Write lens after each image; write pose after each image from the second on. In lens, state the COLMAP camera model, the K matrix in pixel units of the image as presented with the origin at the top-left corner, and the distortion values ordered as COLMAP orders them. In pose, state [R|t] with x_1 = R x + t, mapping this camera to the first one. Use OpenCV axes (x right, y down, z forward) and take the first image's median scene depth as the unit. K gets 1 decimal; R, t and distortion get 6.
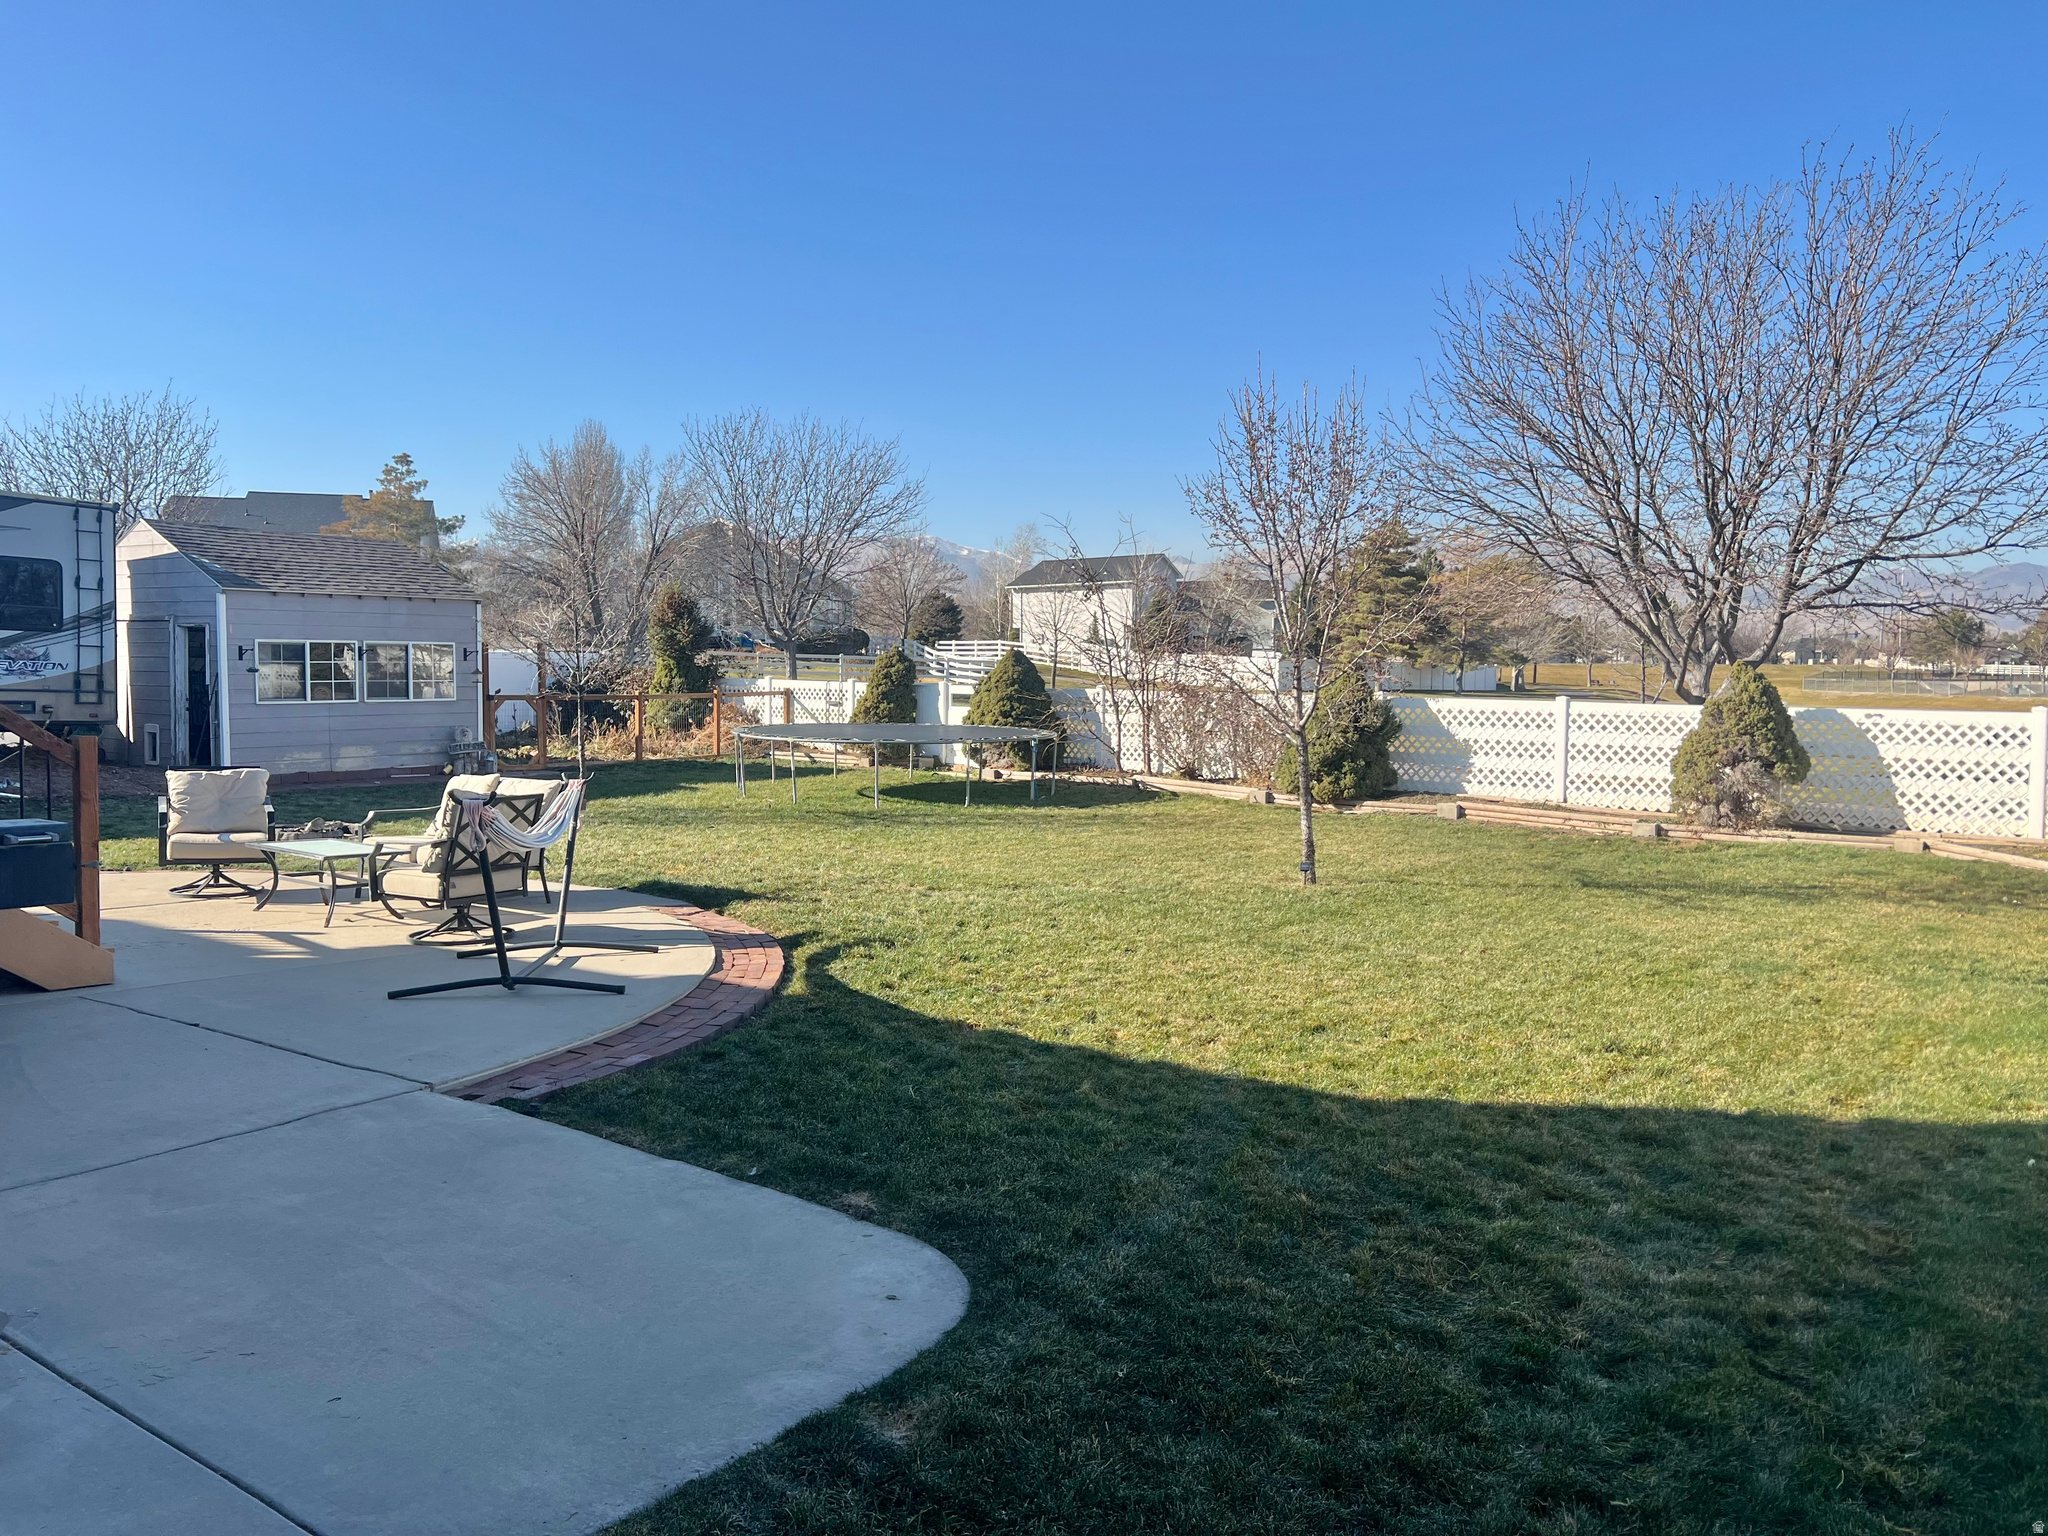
lens RADIAL K [[1539.1, 0, 1024.5], [0, 1539.1, 767.4], [0, 0, 1]] dist [0.038016, -0.000078]
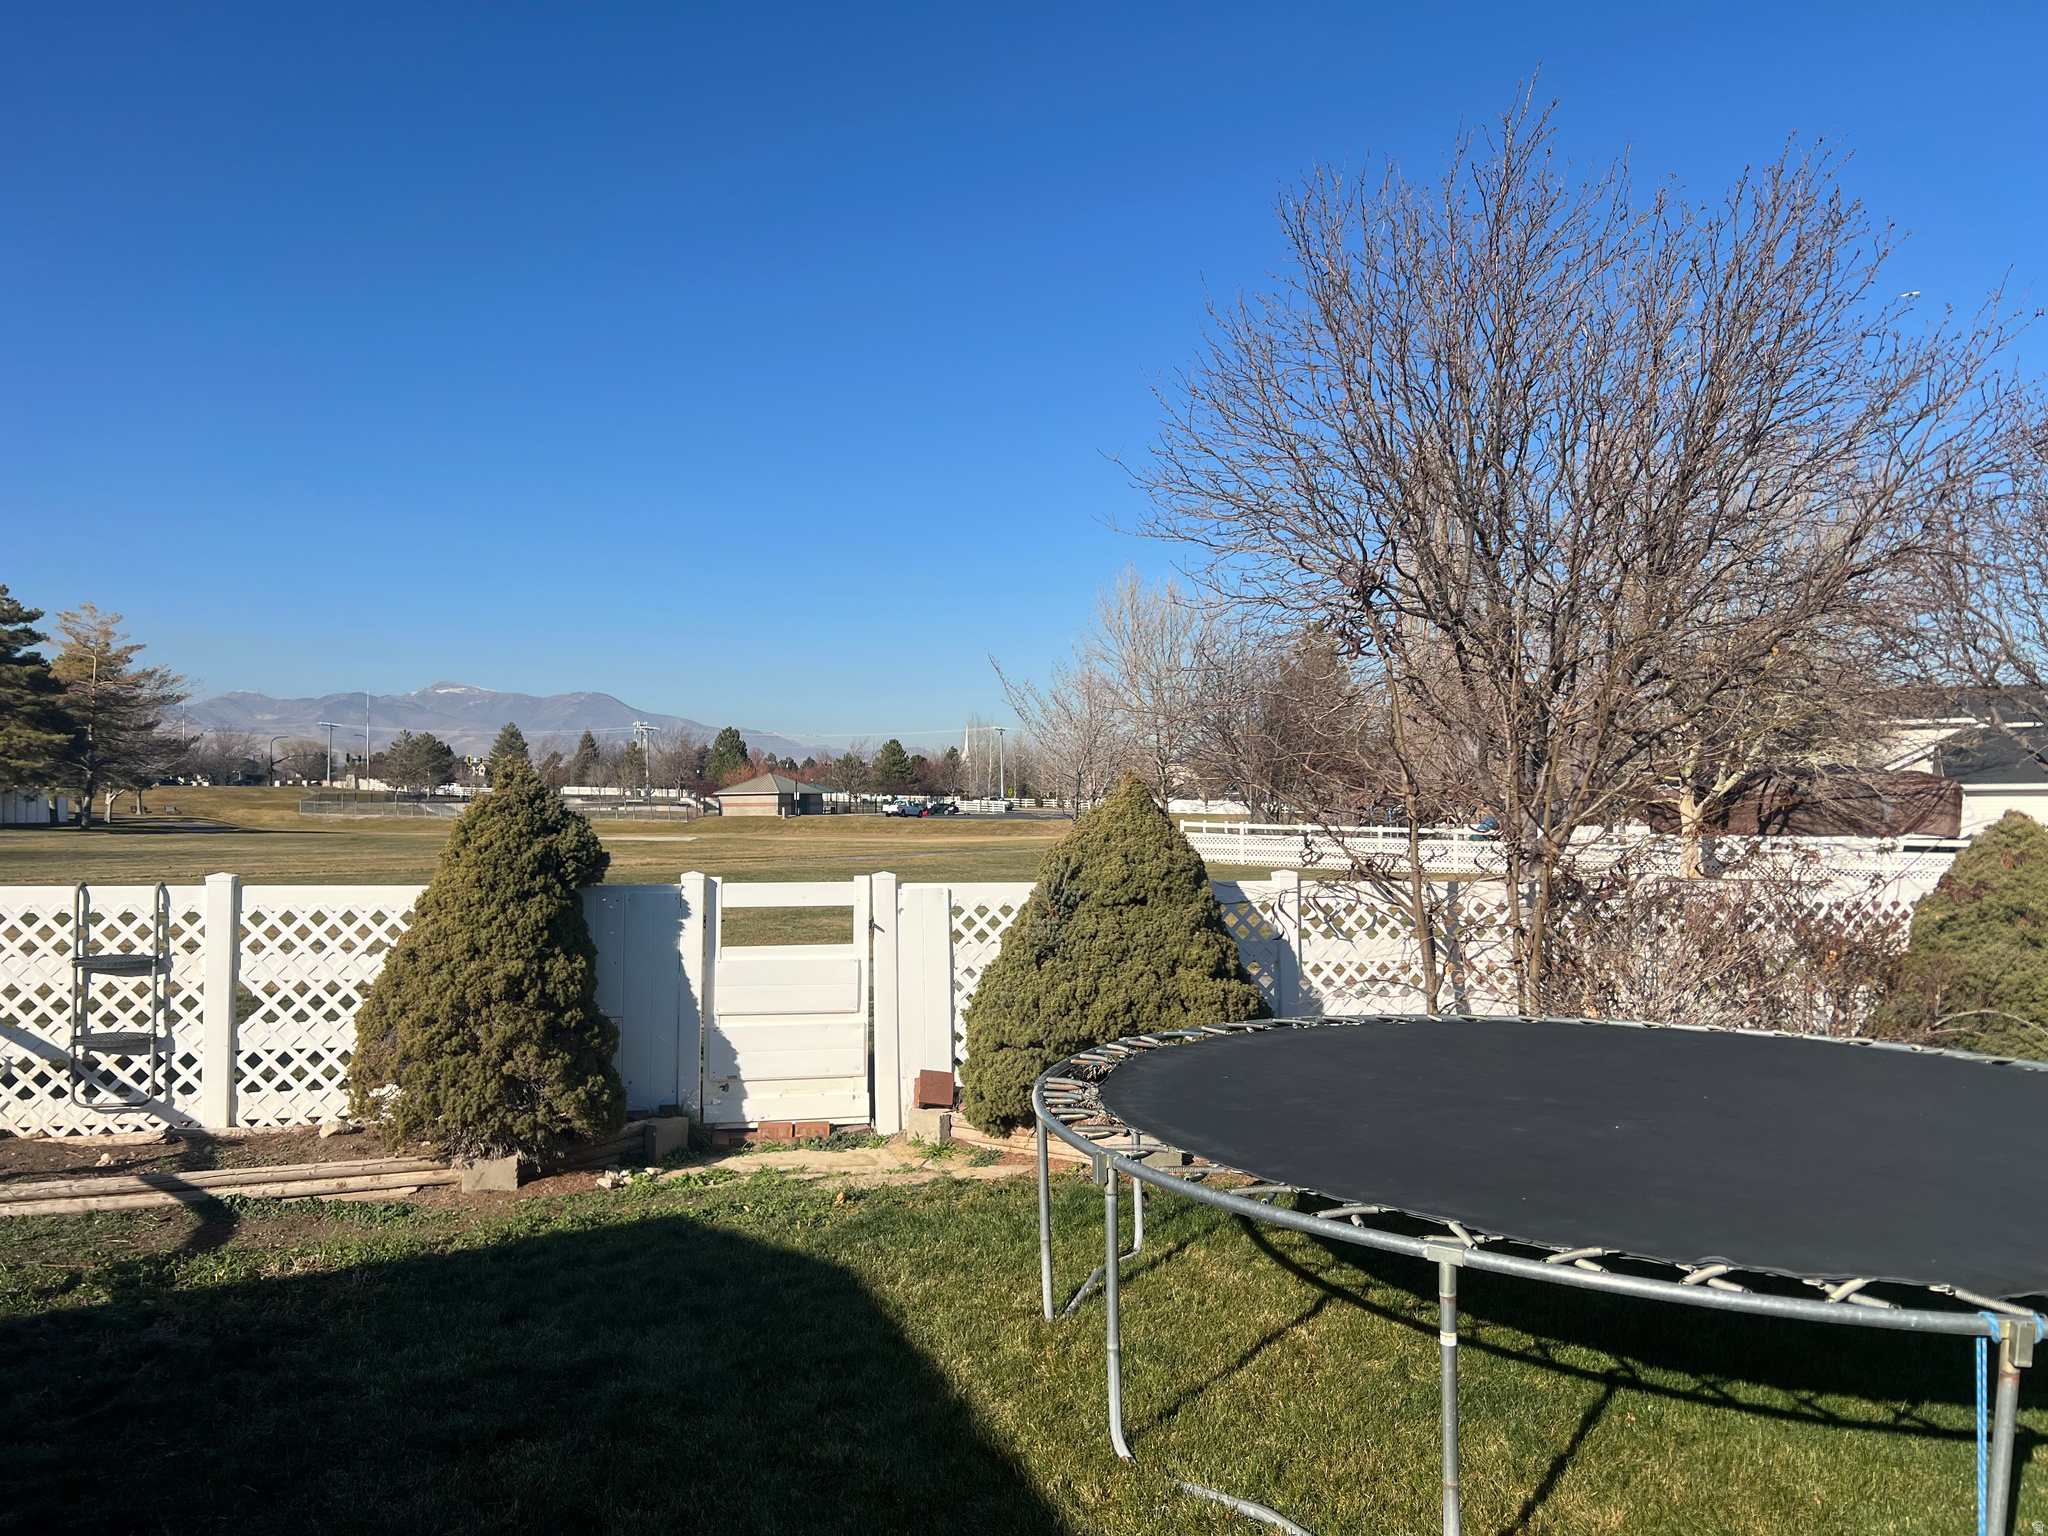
lens RADIAL K [[1539.1, 0, 1023.5], [0, 1539.1, 770.4], [0, 0, 1]] dist [0.038016, -0.000078]
pose [[0.545448, 0.008583, 0.838101, -0.386566], [0.054088, 0.997503, -0.045416, -0.078736], [-0.836397, 0.070104, 0.543622, 1.018019]]
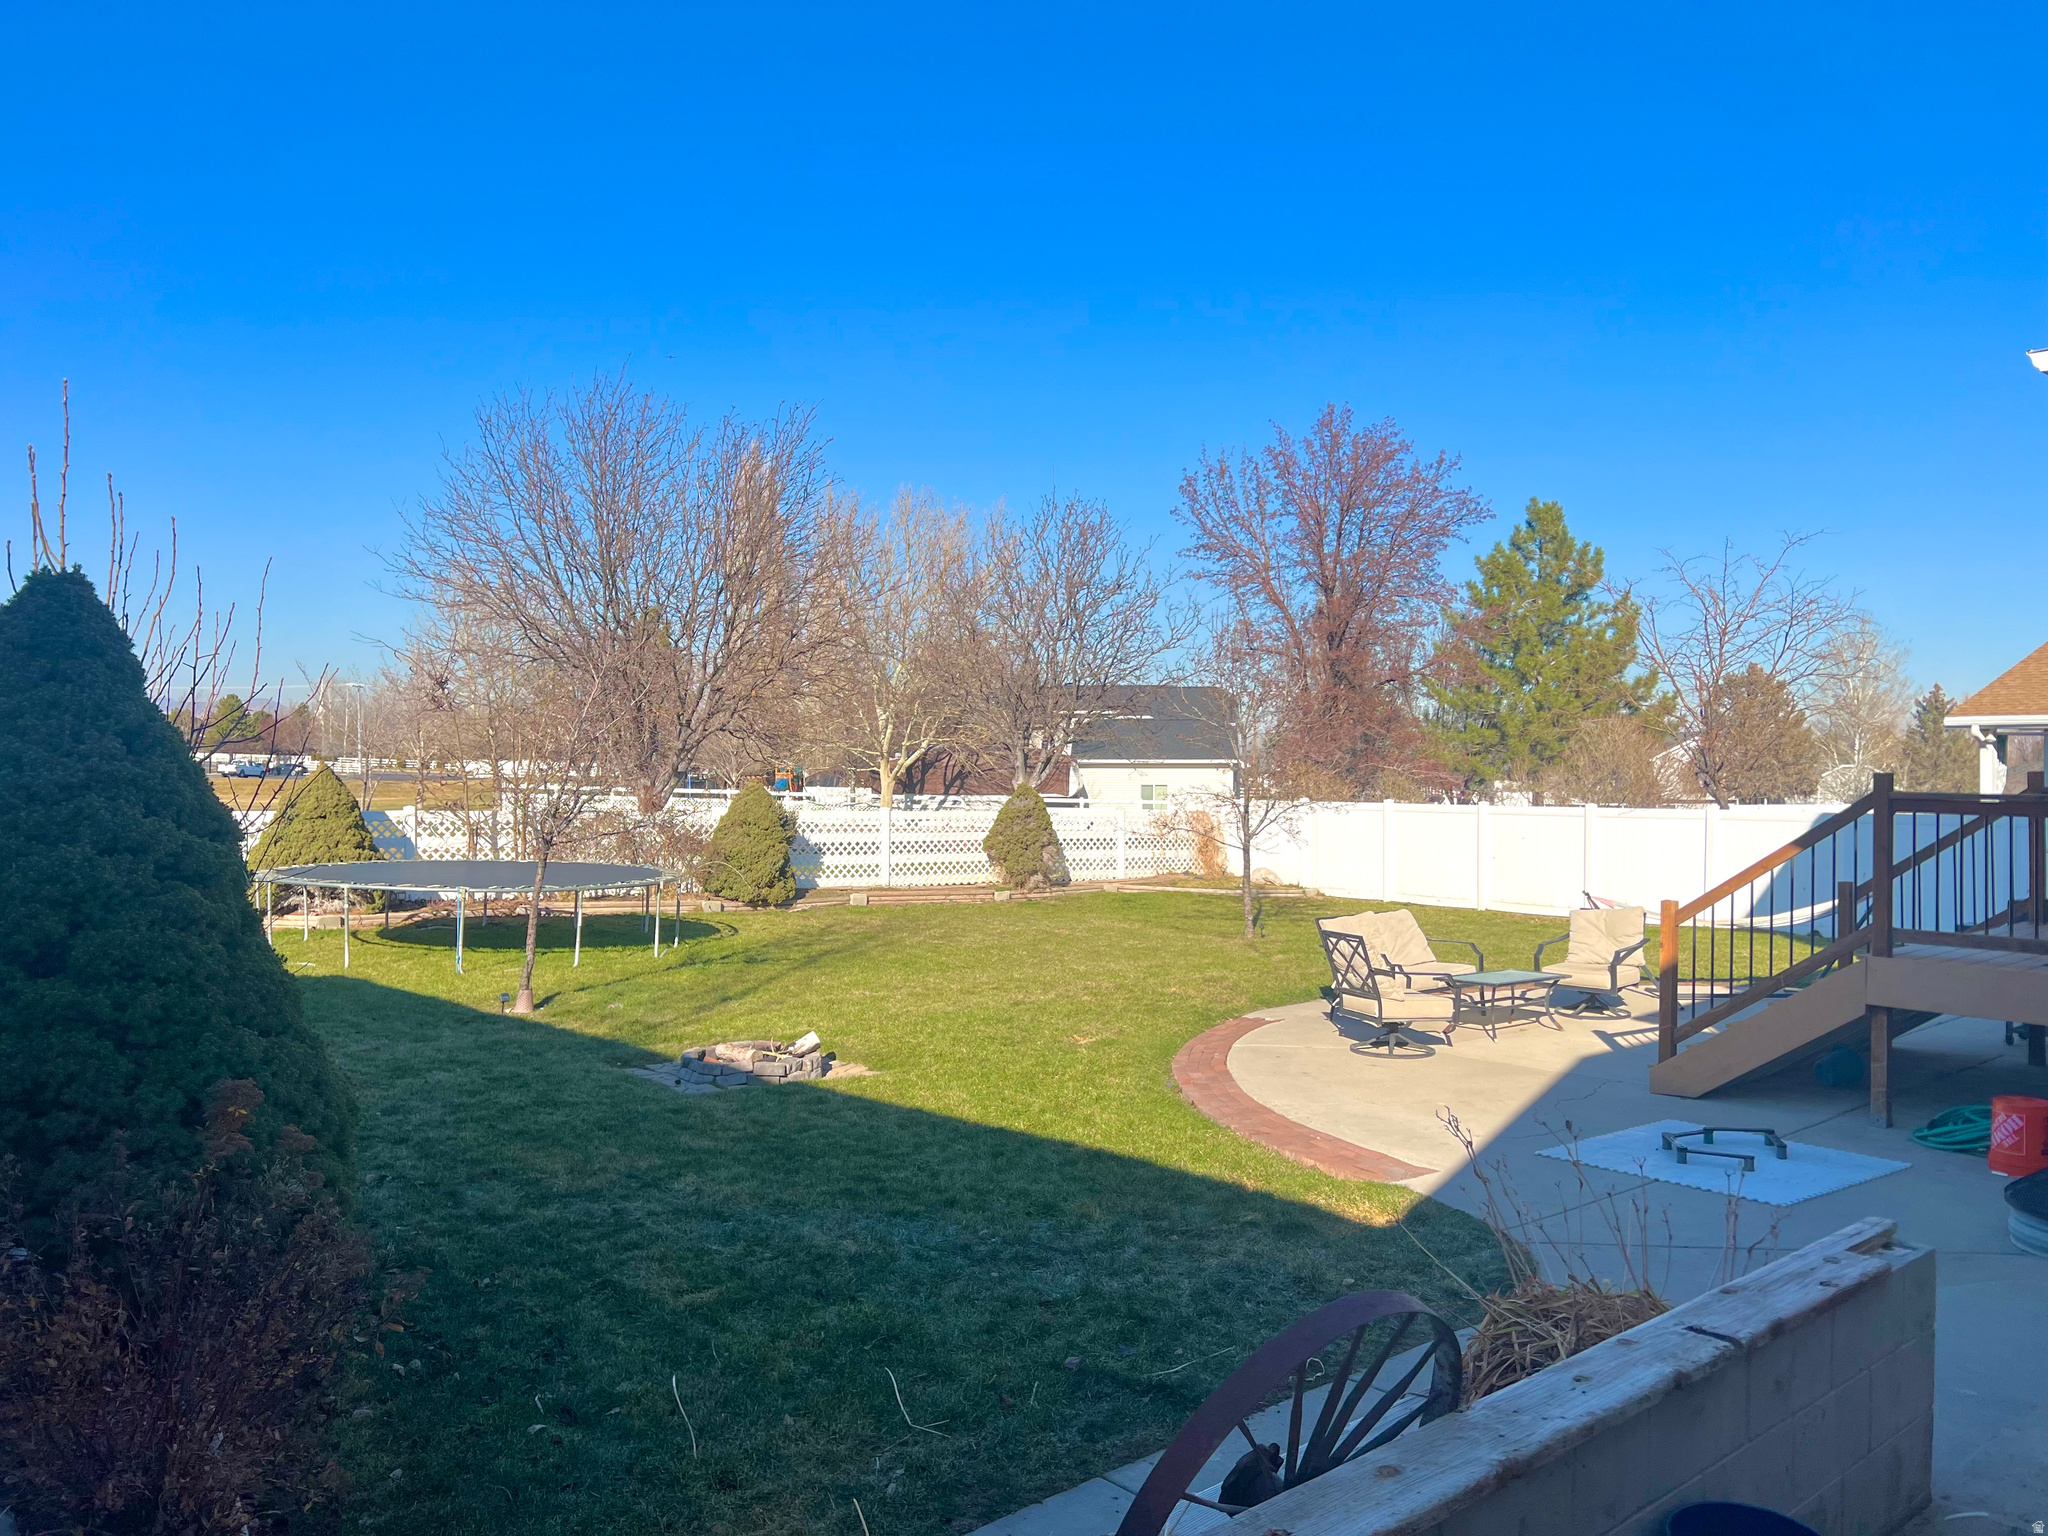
lens RADIAL K [[1539.1, 0, 1028.6], [0, 1539.1, 772.3], [0, 0, 1]] dist [0.038016, -0.000078]
pose [[0.187880, -0.010138, 0.982140, -0.903539], [0.050448, 0.998726, 0.000658, -0.067472], [-0.980896, 0.049423, 0.188152, 0.595298]]
